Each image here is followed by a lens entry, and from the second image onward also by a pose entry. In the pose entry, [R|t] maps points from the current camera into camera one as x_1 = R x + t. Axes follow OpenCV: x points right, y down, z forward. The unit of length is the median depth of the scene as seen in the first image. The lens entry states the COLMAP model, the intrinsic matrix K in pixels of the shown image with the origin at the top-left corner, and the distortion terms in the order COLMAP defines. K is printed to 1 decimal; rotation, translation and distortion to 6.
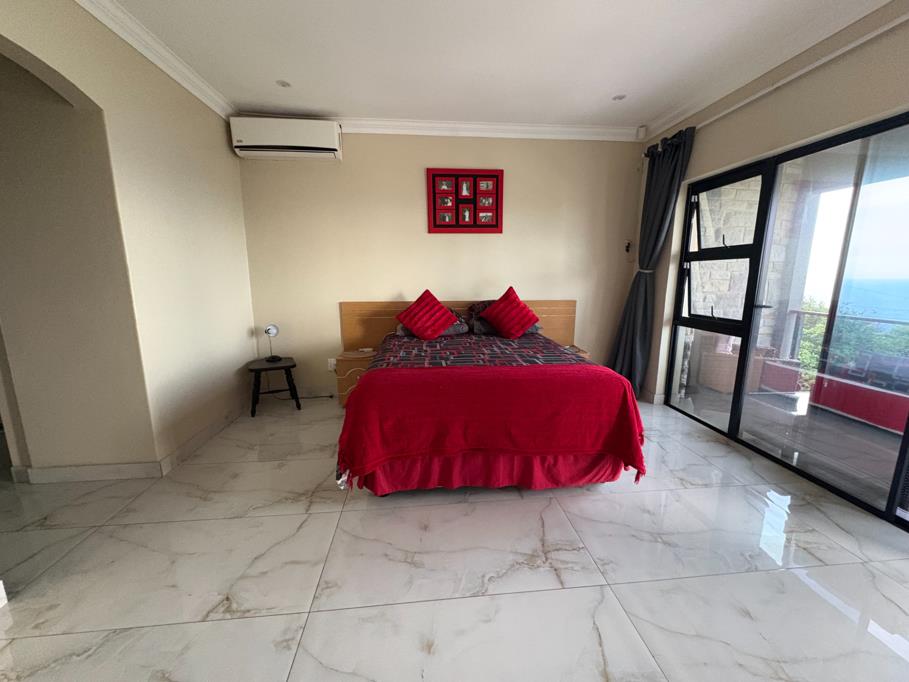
lens RADIAL K [[357.5, 0, 456.3], [0, 357.5, 339.8], [0, 0, 1]] dist [-0.018913, 0.000032]
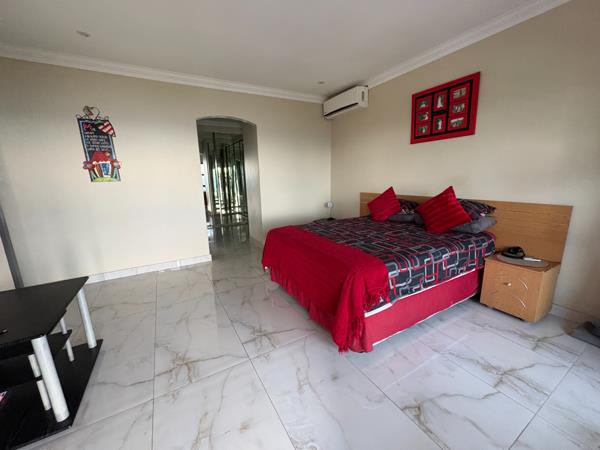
lens RADIAL K [[236.0, 0, 298.0], [0, 236.0, 223.8], [0, 0, 1]] dist [-0.018913, 0.000032]
pose [[0.408545, 0.169264, -0.896906, 0.591691], [-0.130635, 0.983381, 0.126079, -0.062597], [0.903342, 0.065658, 0.423867, 0.272531]]
